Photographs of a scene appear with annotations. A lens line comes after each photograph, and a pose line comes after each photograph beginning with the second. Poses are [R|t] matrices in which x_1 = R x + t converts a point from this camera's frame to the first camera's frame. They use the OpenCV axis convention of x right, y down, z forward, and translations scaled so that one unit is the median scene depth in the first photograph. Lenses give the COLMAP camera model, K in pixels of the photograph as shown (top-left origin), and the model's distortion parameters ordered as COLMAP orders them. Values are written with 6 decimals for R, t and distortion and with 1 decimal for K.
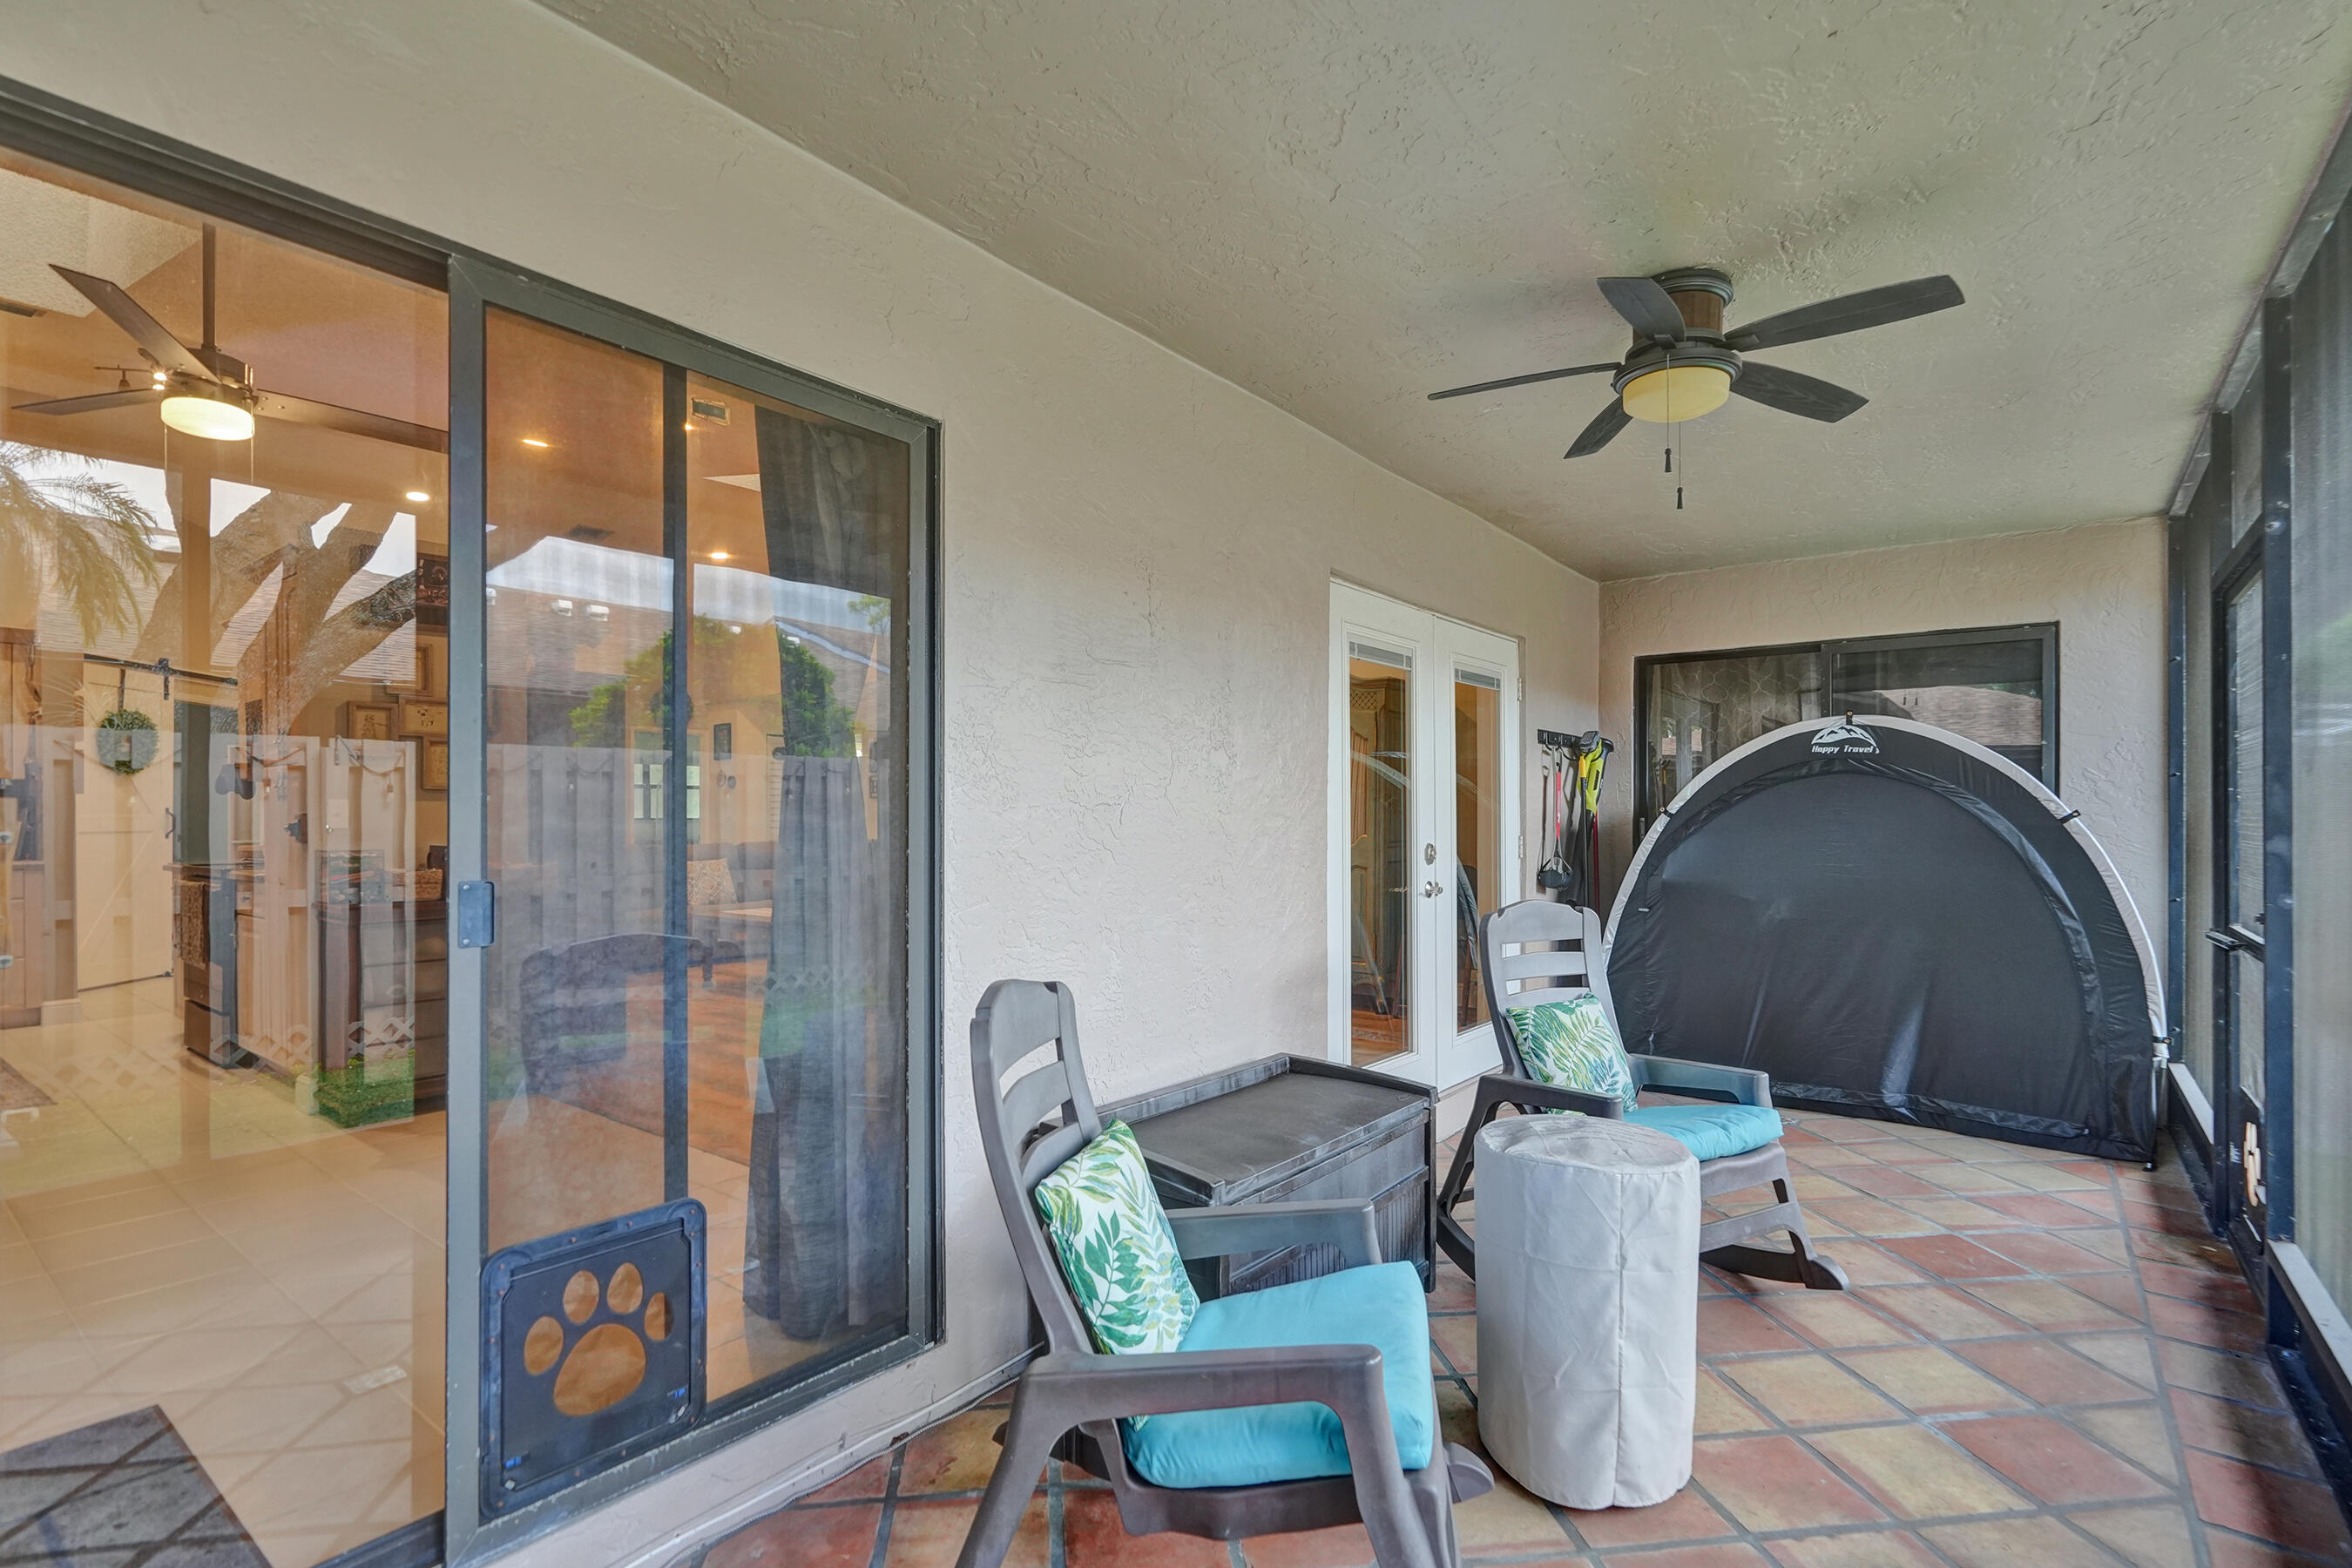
lens RADIAL K [[1101.9, 0, 1177.6], [0, 1101.9, 817.6], [0, 0, 1]] dist [-0.012817, 0.005281]
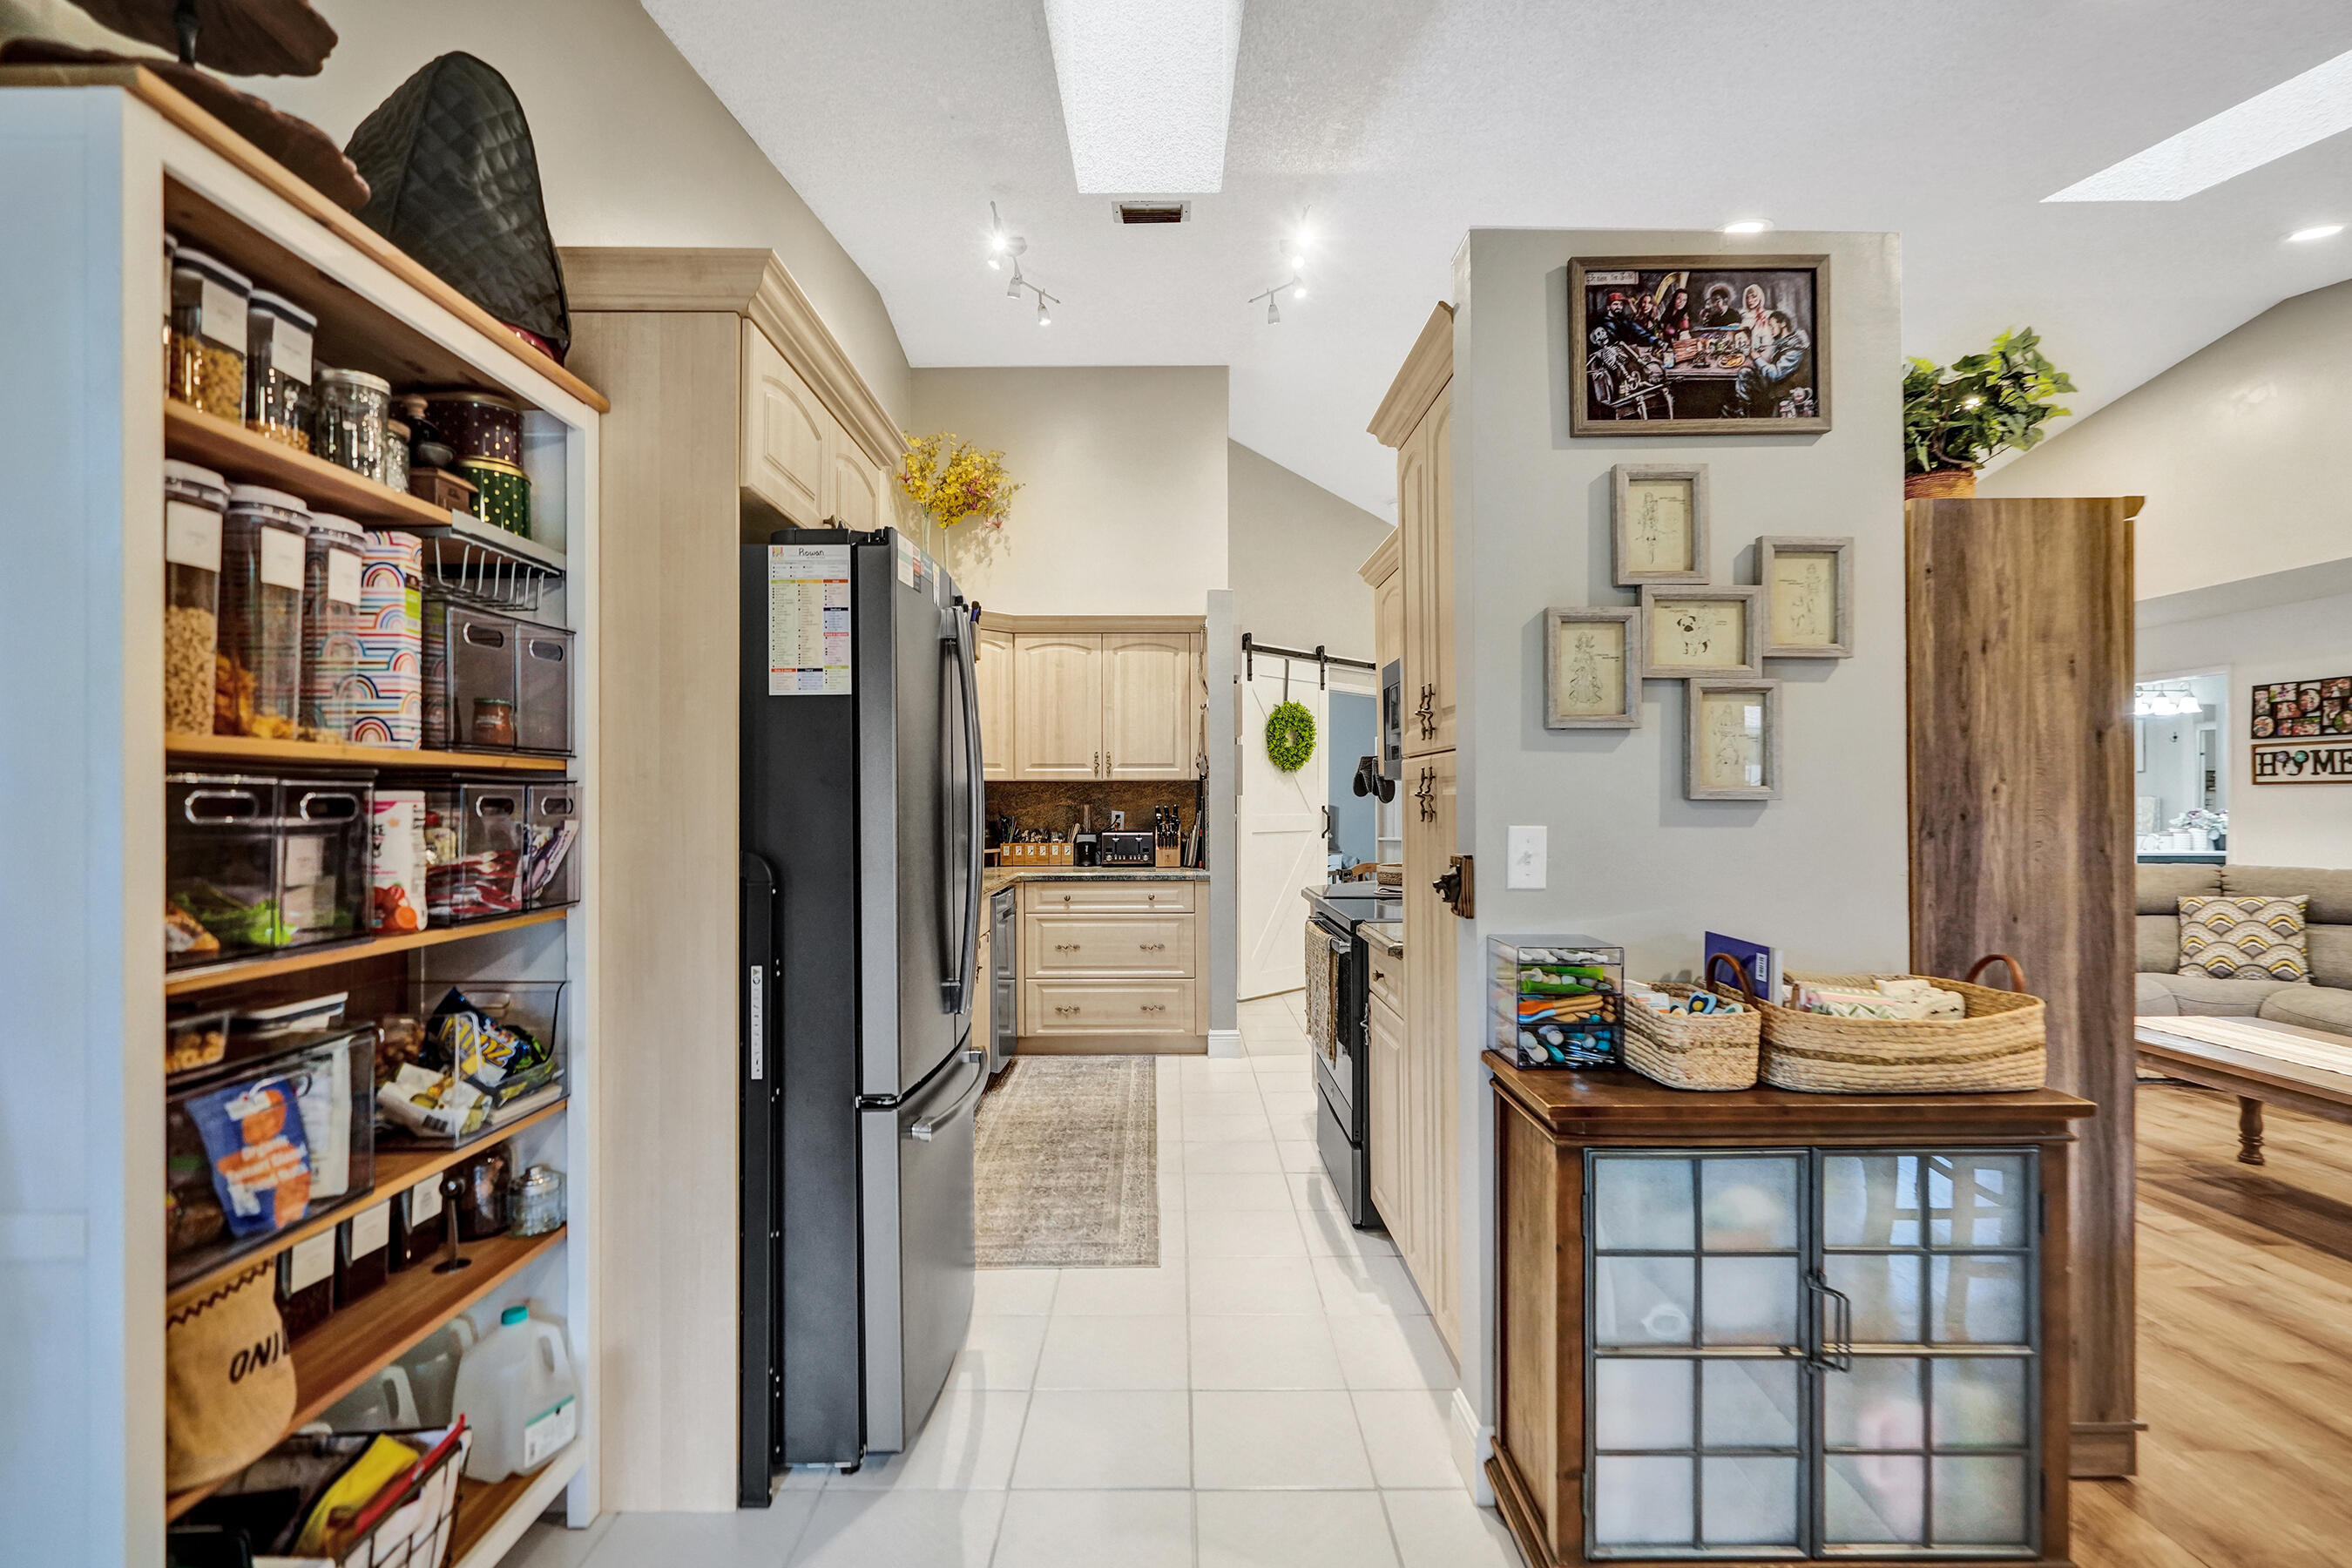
lens RADIAL K [[1101.9, 0, 1166.9], [0, 1101.9, 795.1], [0, 0, 1]] dist [-0.012817, 0.005281]
pose [[0.613234, -0.001824, -0.789899, -0.420975], [-0.000430, 0.999996, -0.002643, -0.024186], [0.789901, 0.001960, 0.613231, 0.509036]]
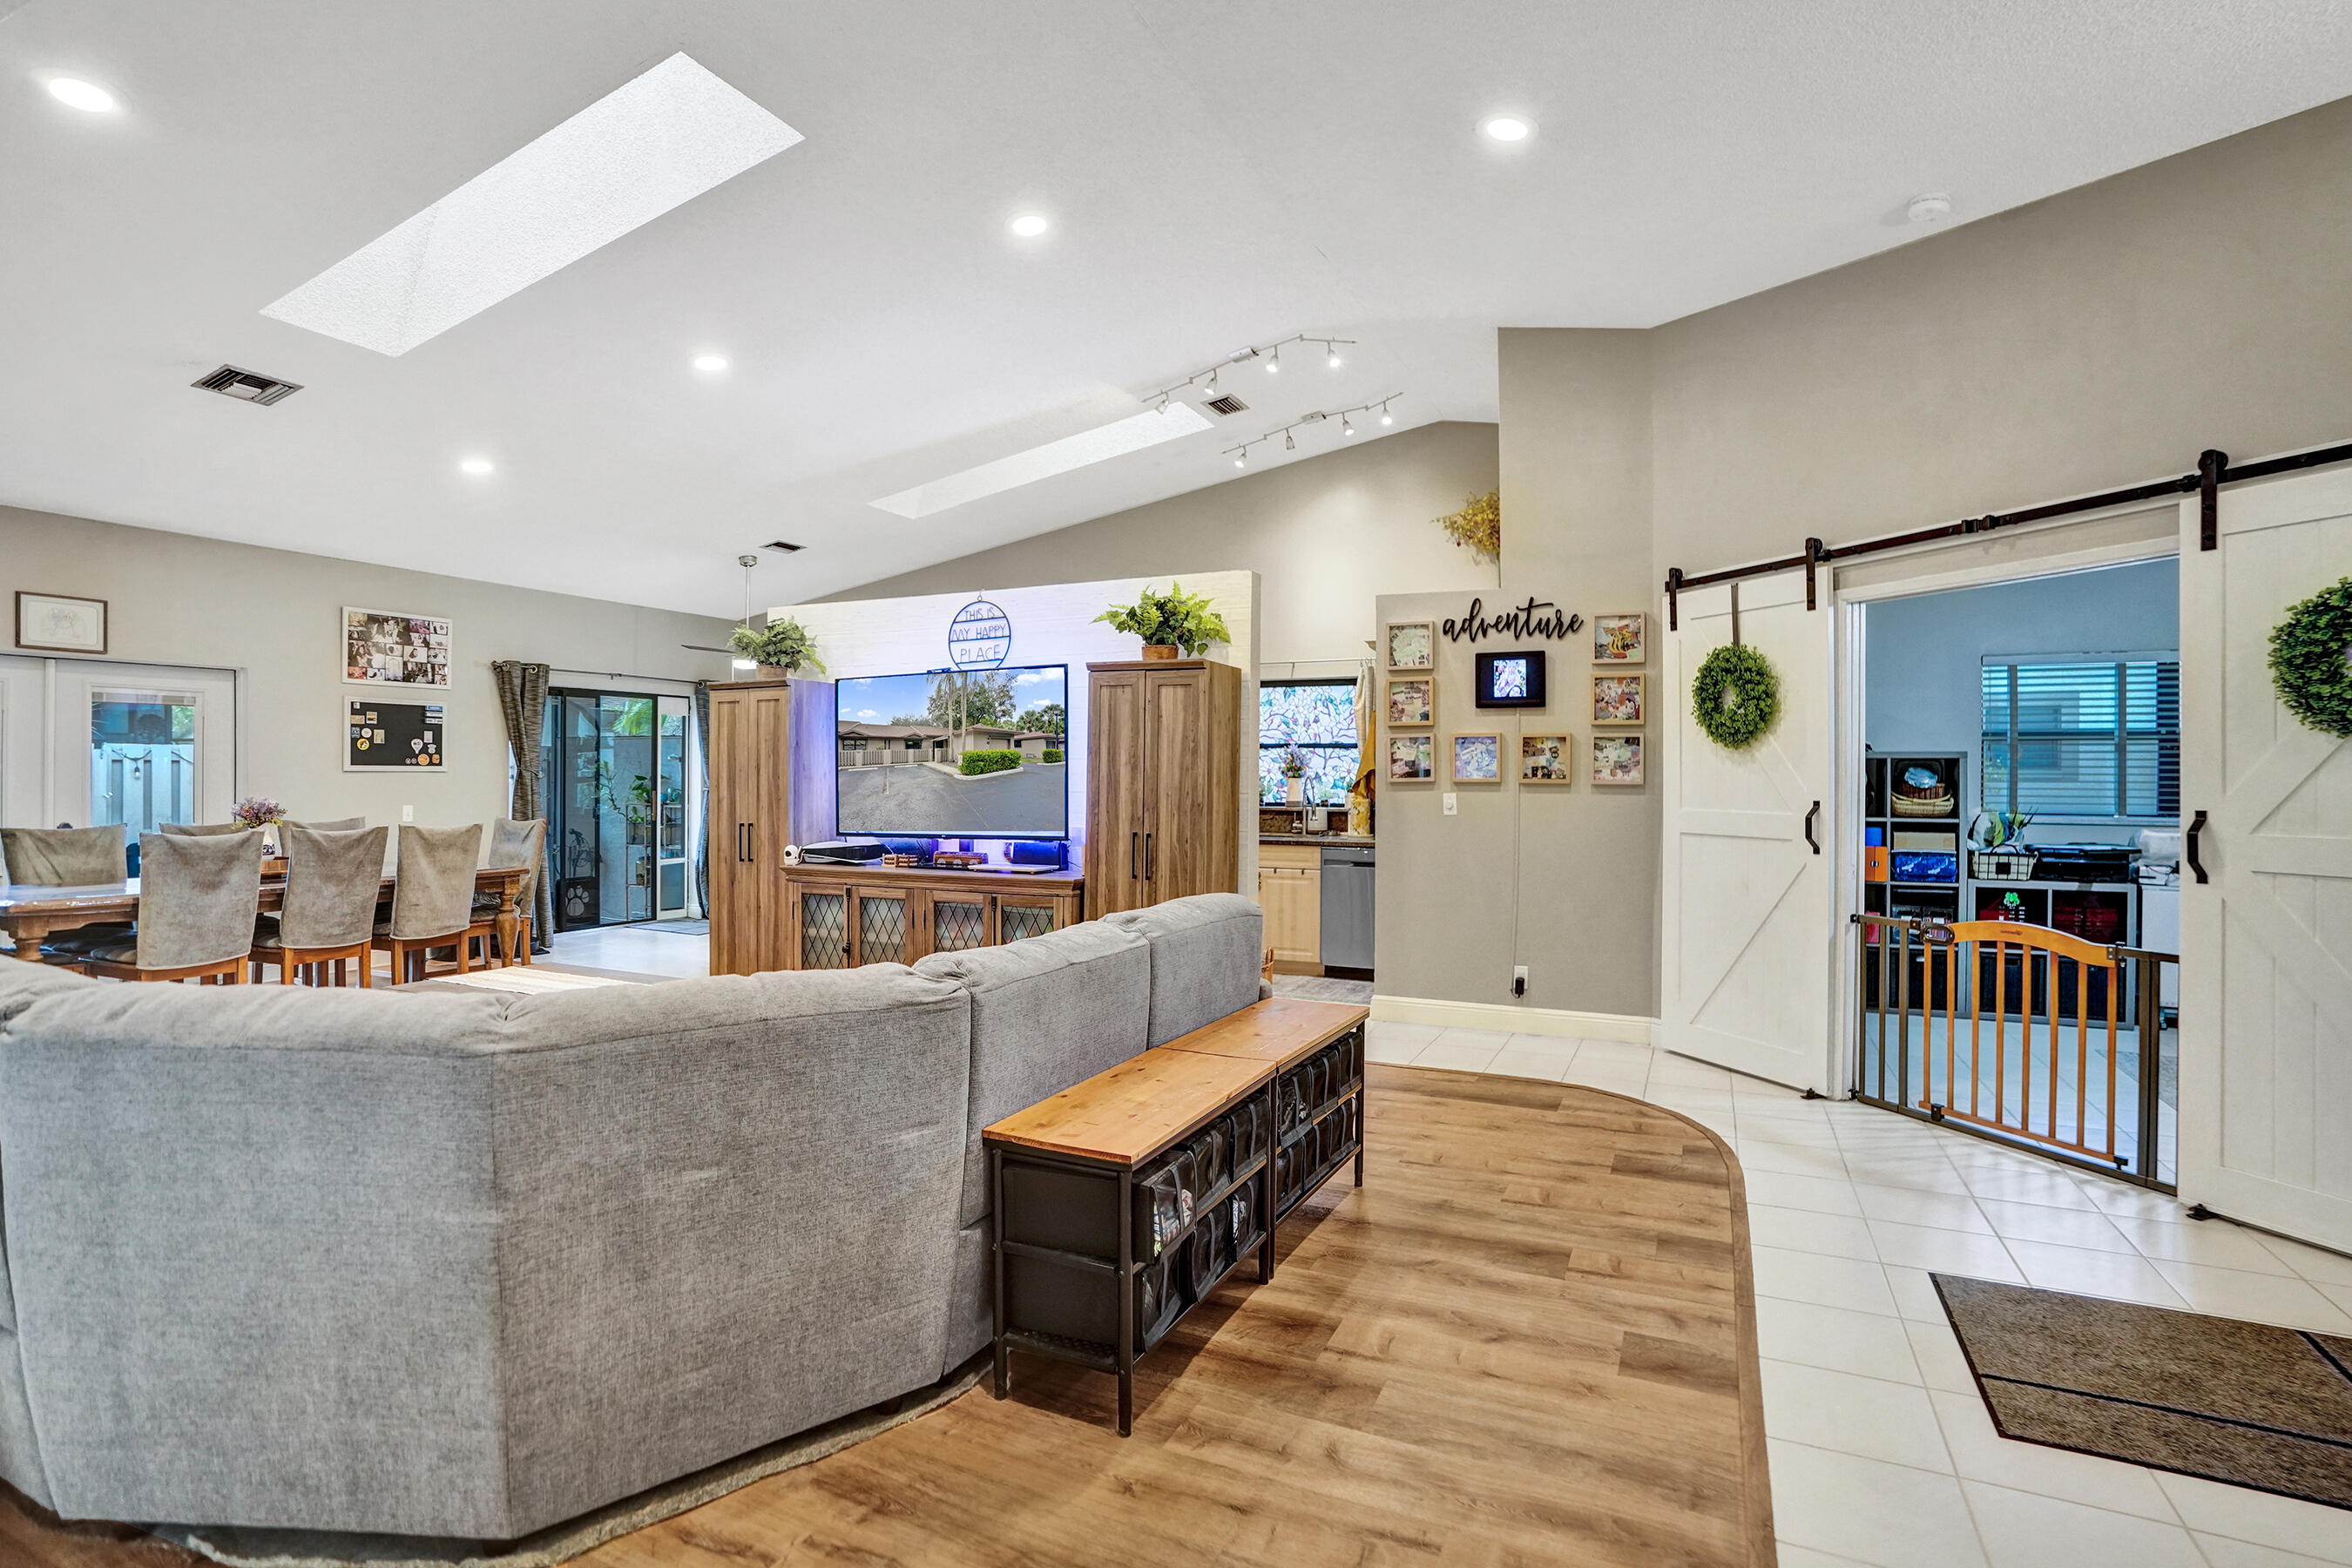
lens RADIAL K [[1101.9, 0, 1147.7], [0, 1101.9, 792.5], [0, 0, 1]] dist [-0.012817, 0.005281]
pose [[-0.979352, 0.000807, -0.202163, -0.735279], [-0.001962, 0.999907, 0.013496, -0.029296], [0.202155, 0.013614, -0.979259, 2.319335]]
